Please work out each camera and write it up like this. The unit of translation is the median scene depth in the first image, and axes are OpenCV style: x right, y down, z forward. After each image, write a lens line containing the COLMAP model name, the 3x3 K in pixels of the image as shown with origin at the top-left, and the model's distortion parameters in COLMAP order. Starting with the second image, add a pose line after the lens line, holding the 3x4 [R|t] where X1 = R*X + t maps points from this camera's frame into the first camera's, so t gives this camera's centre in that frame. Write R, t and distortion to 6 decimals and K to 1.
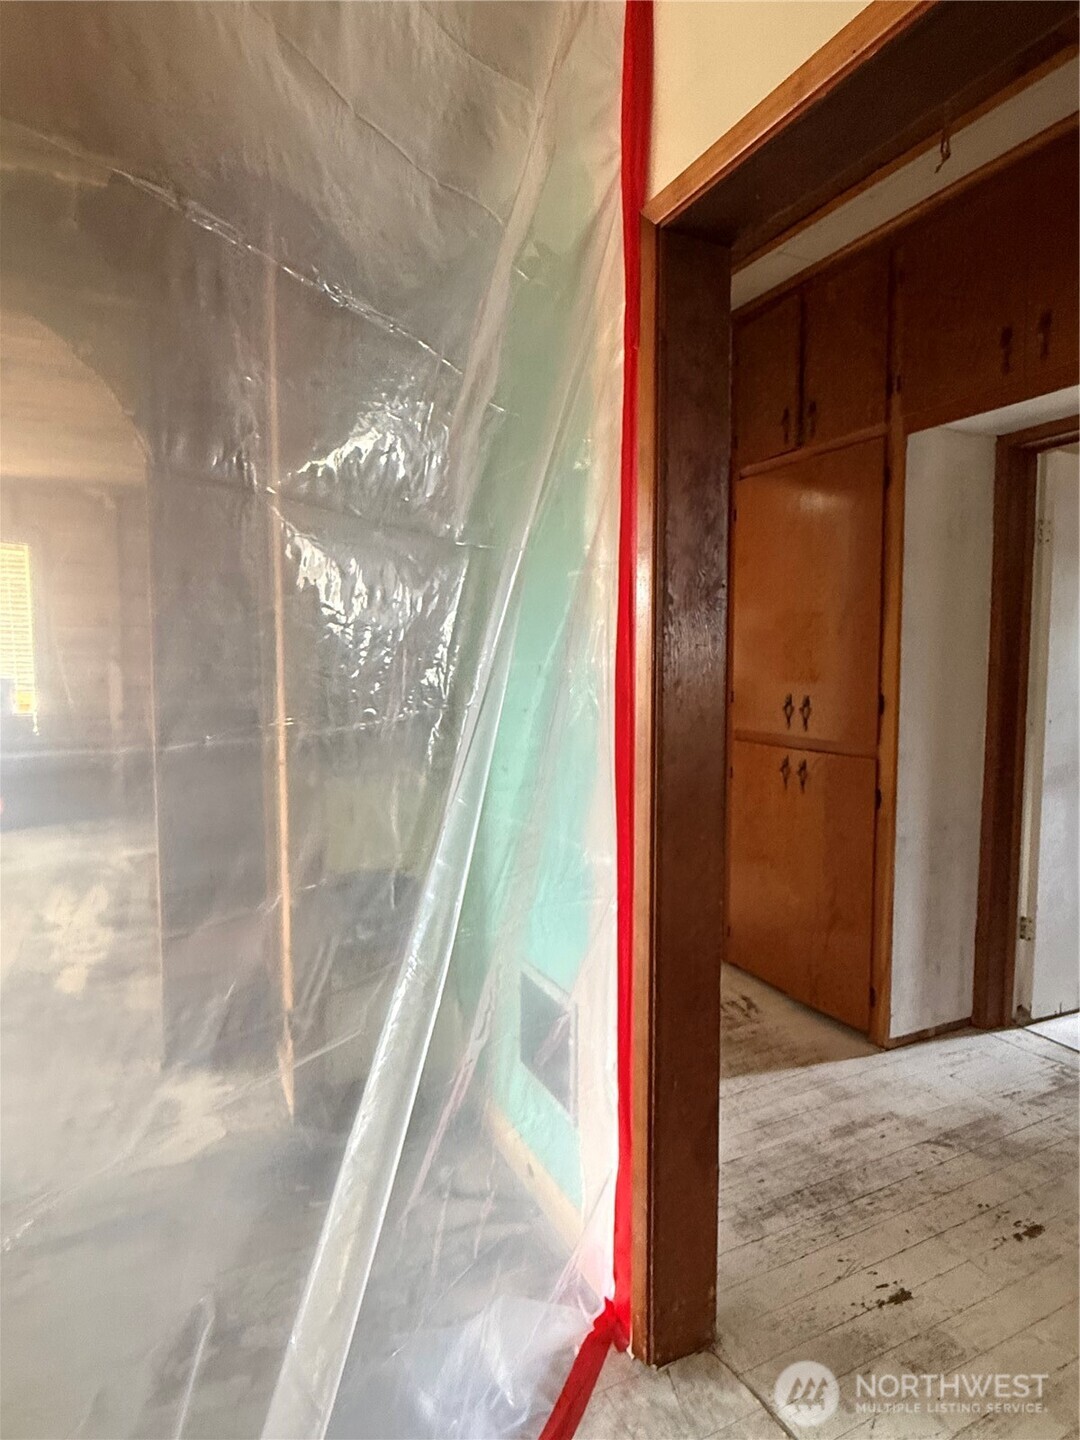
lens RADIAL K [[810.8, 0, 541.8], [0, 810.8, 720.3], [0, 0, 1]] dist [0.000243, 0.001170]
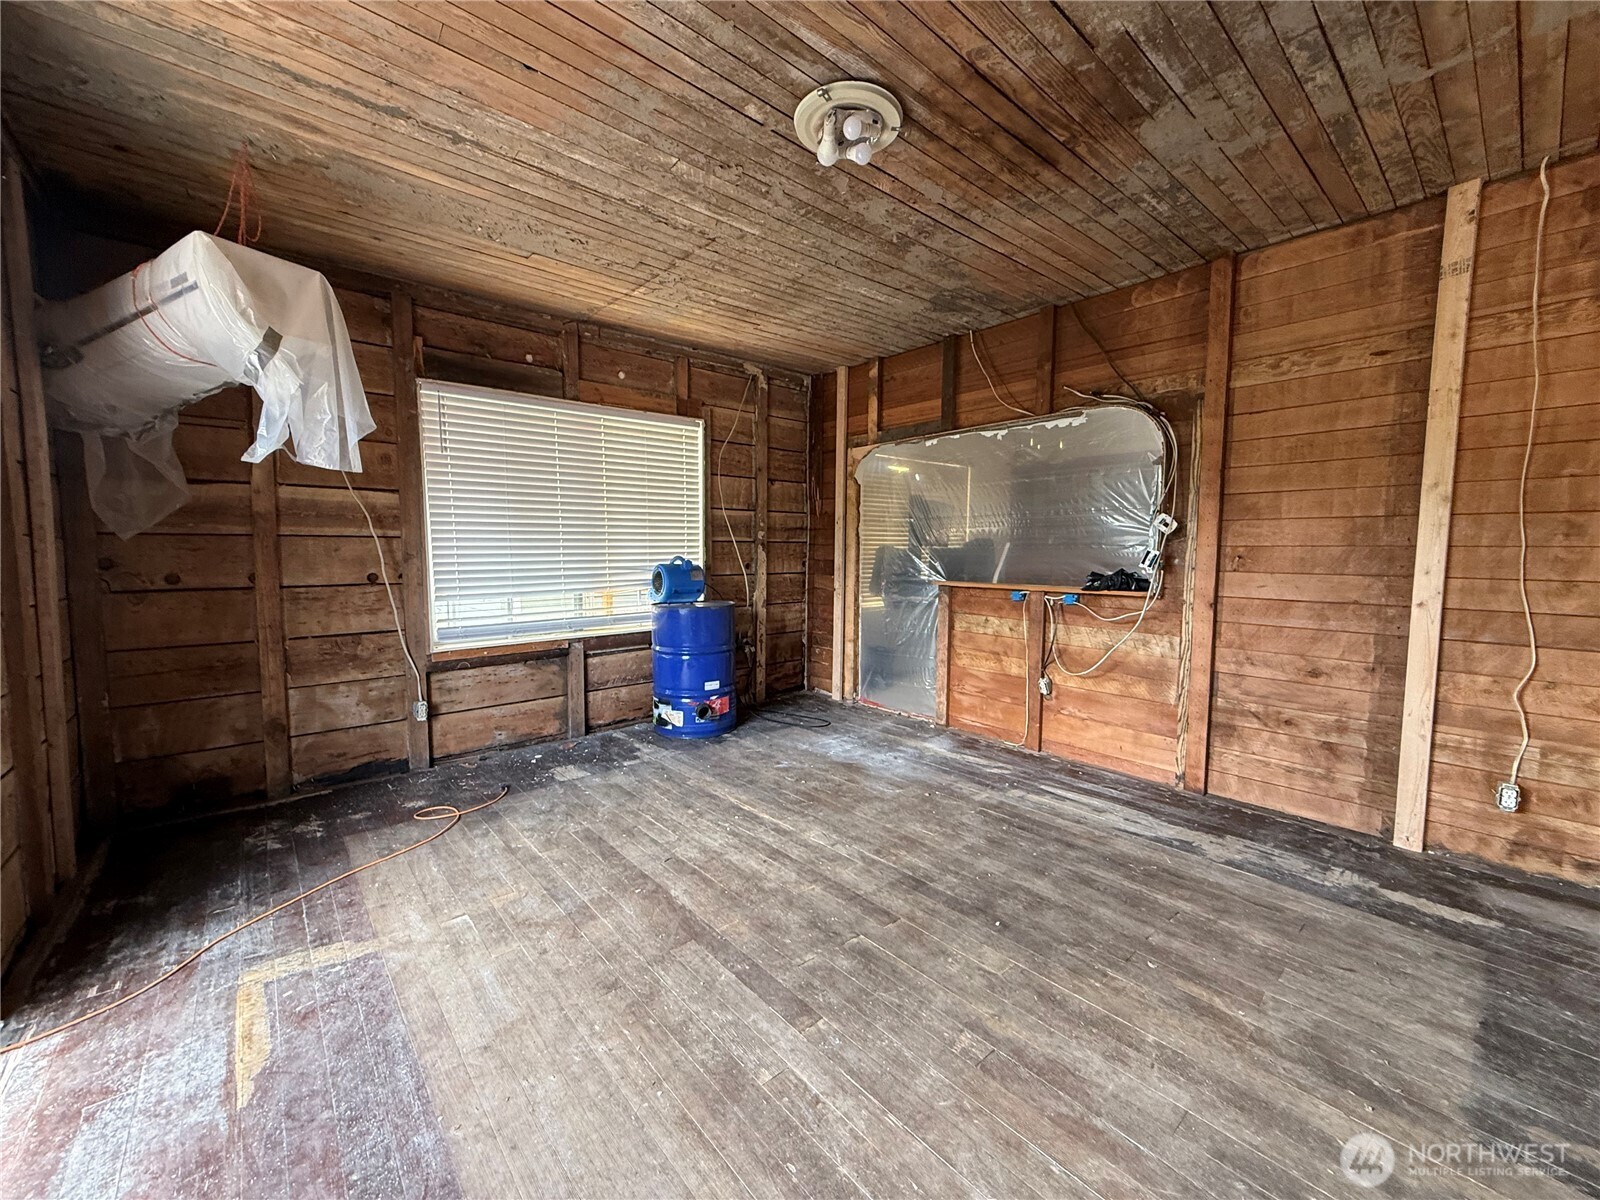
lens RADIAL K [[641.9, 0, 797.7], [0, 641.9, 598.8], [0, 0, 1]] dist [0.000941, -0.000395]
pose [[0.965129, -0.018058, 0.261152, -2.081486], [0.016597, 0.999832, 0.007799, -0.046287], [-0.261249, -0.003193, 0.965266, 0.747930]]
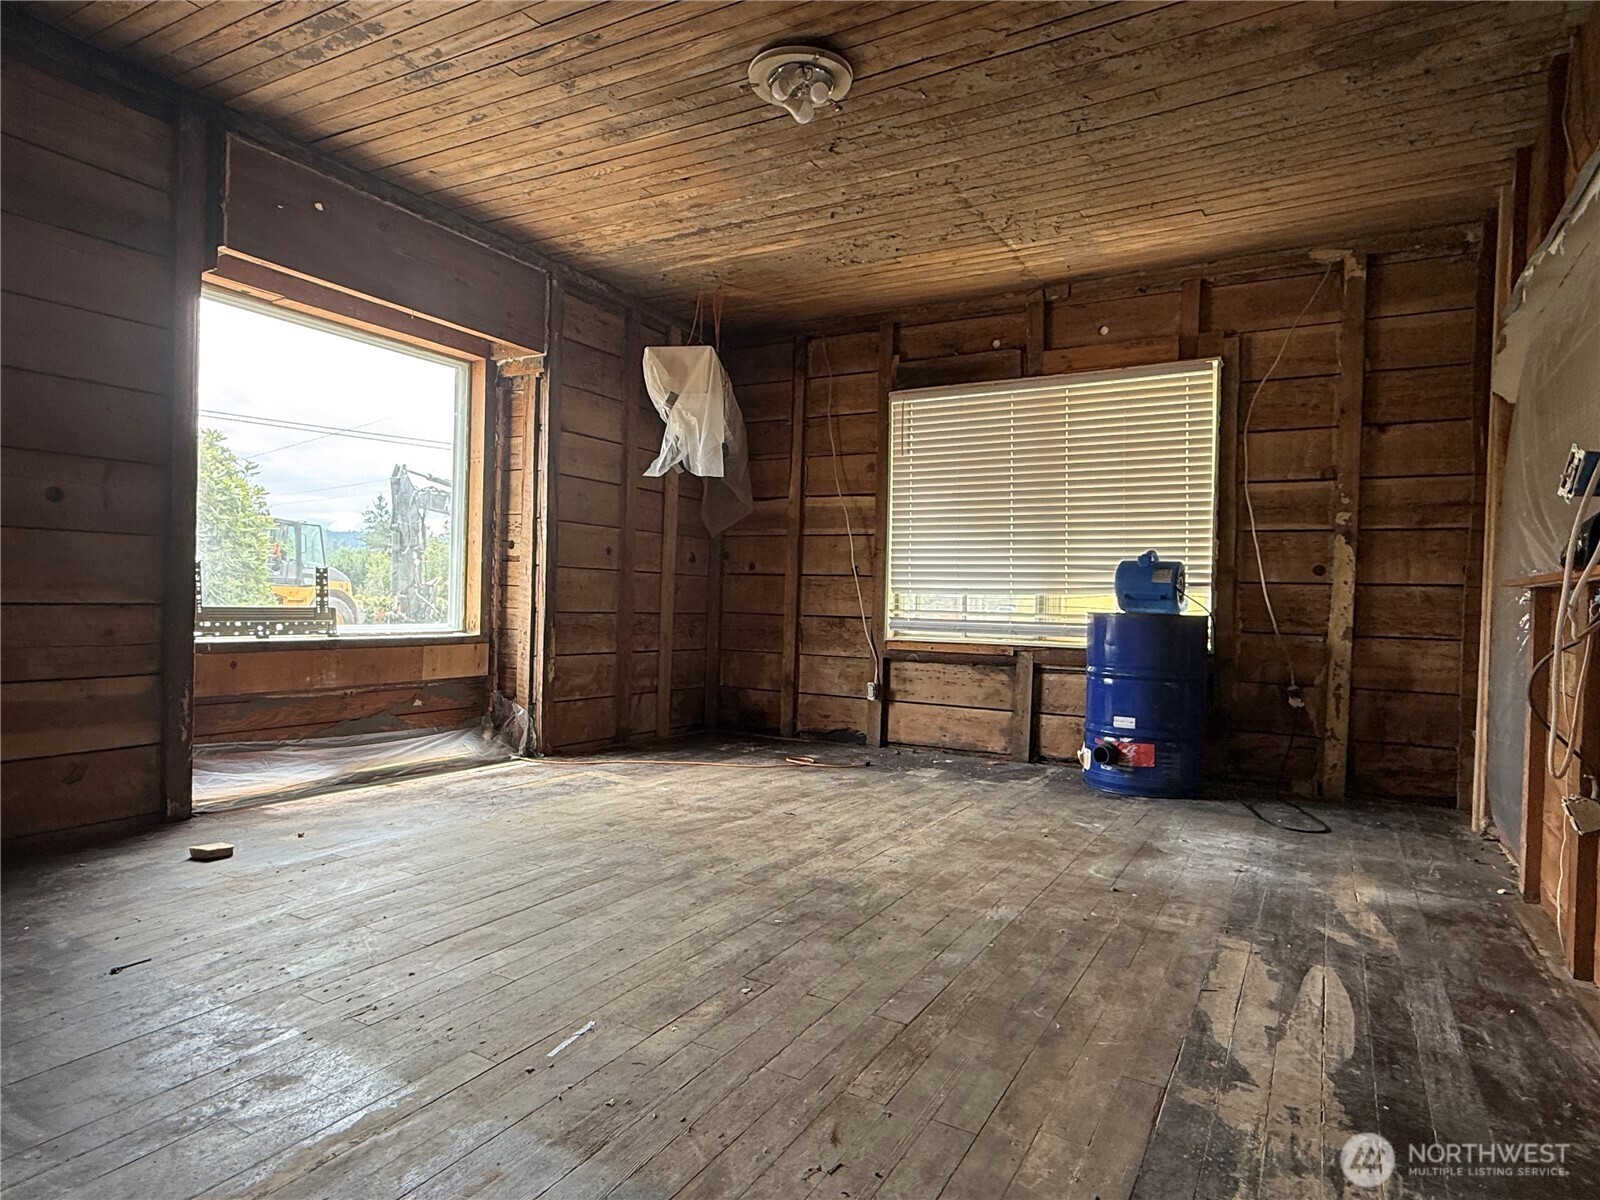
lens RADIAL K [[920.5, 0, 787.6], [0, 920.5, 606.5], [0, 0, 1]] dist [-0.001024, 0.001692]
pose [[0.554777, 0.025517, -0.831608, -0.599886], [-0.087396, 0.995787, -0.027749, 0.090359], [0.827396, 0.088074, 0.554670, 0.929373]]
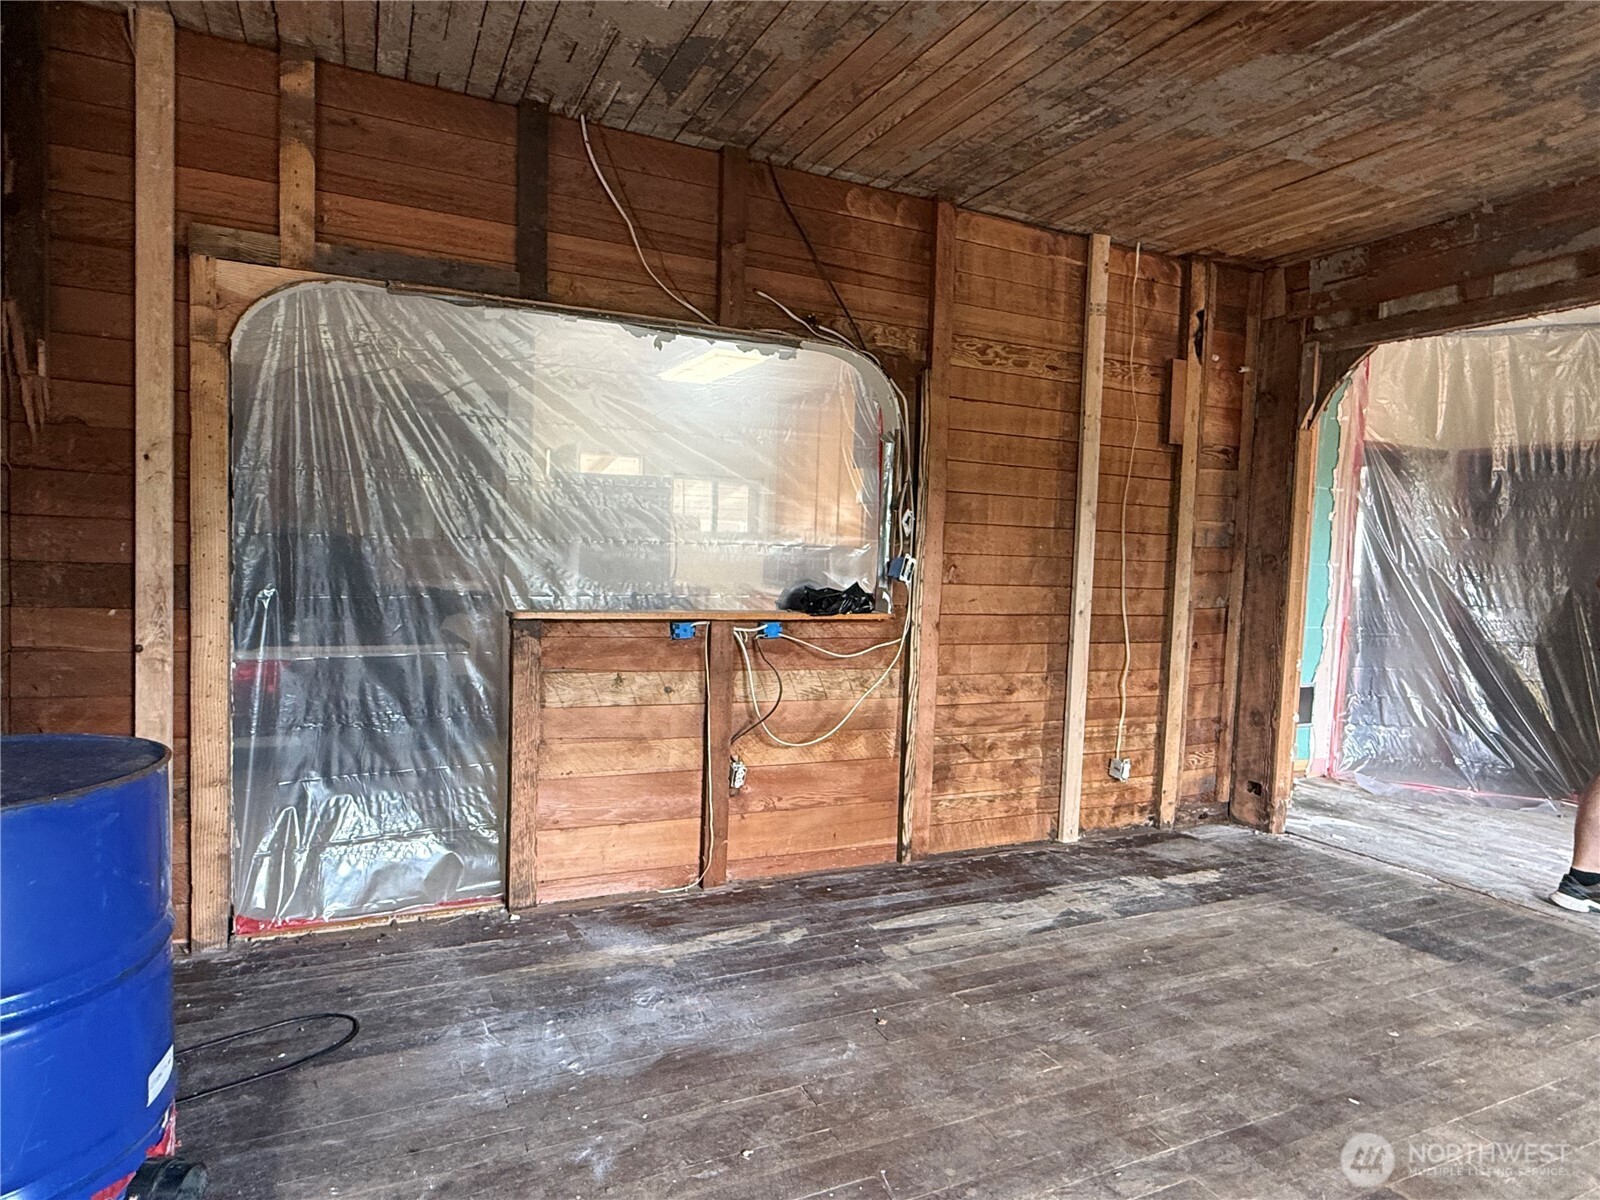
lens RADIAL K [[920.5, 0, 800.9], [0, 920.5, 602.5], [0, 0, 1]] dist [-0.001024, 0.001692]
pose [[0.008526, -0.055495, 0.998423, -2.498235], [0.039230, 0.997709, 0.055120, -0.151181], [-0.999194, 0.038698, 0.010683, 2.145238]]
